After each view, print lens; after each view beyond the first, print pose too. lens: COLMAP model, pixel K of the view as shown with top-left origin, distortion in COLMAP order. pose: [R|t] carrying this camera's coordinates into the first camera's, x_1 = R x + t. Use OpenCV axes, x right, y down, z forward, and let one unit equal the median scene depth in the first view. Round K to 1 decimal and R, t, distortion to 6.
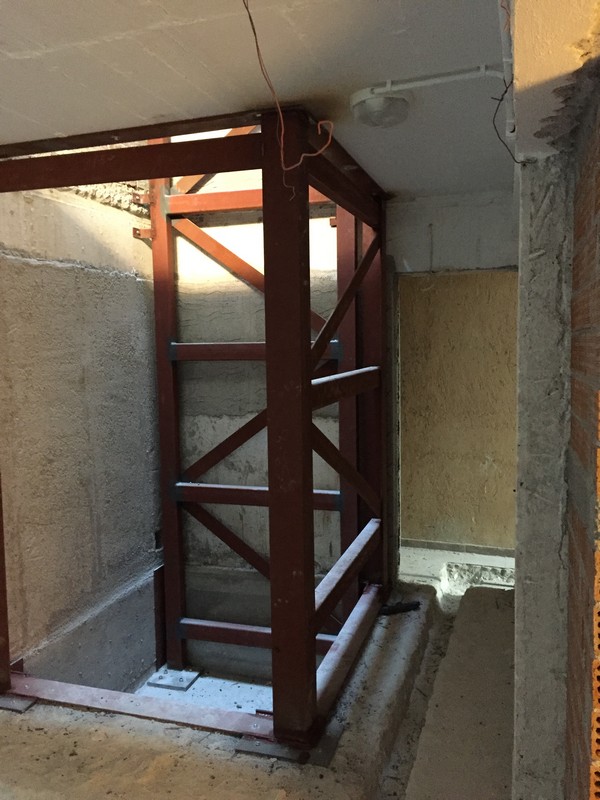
lens RADIAL K [[680.9, 0, 300.0], [0, 680.9, 400.0], [0, 0, 1]] dist [0.107962, -0.150004]
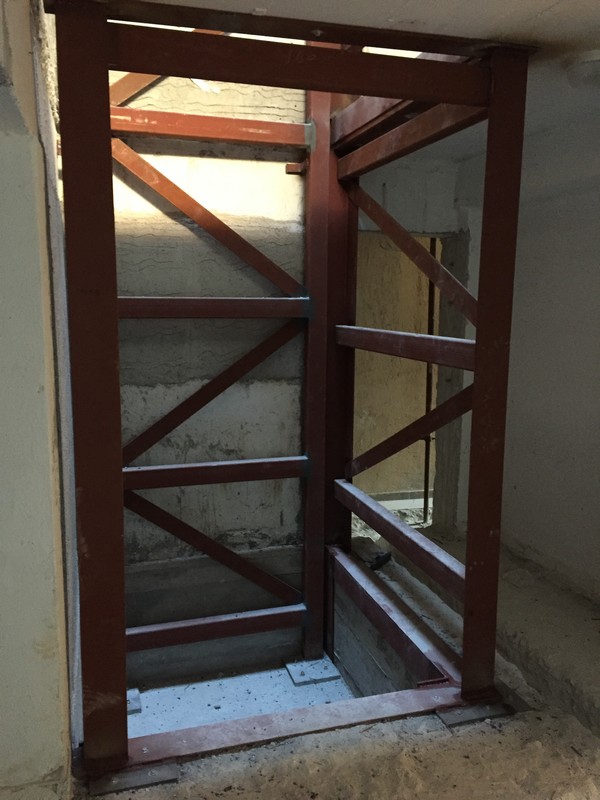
lens RADIAL K [[680.9, 0, 300.0], [0, 680.9, 400.0], [0, 0, 1]] dist [0.107962, -0.150004]
pose [[0.817479, -0.062444, 0.572563, -0.466426], [0.032340, 0.997514, 0.062615, -0.005098], [-0.575049, -0.032670, 0.817466, 0.211059]]
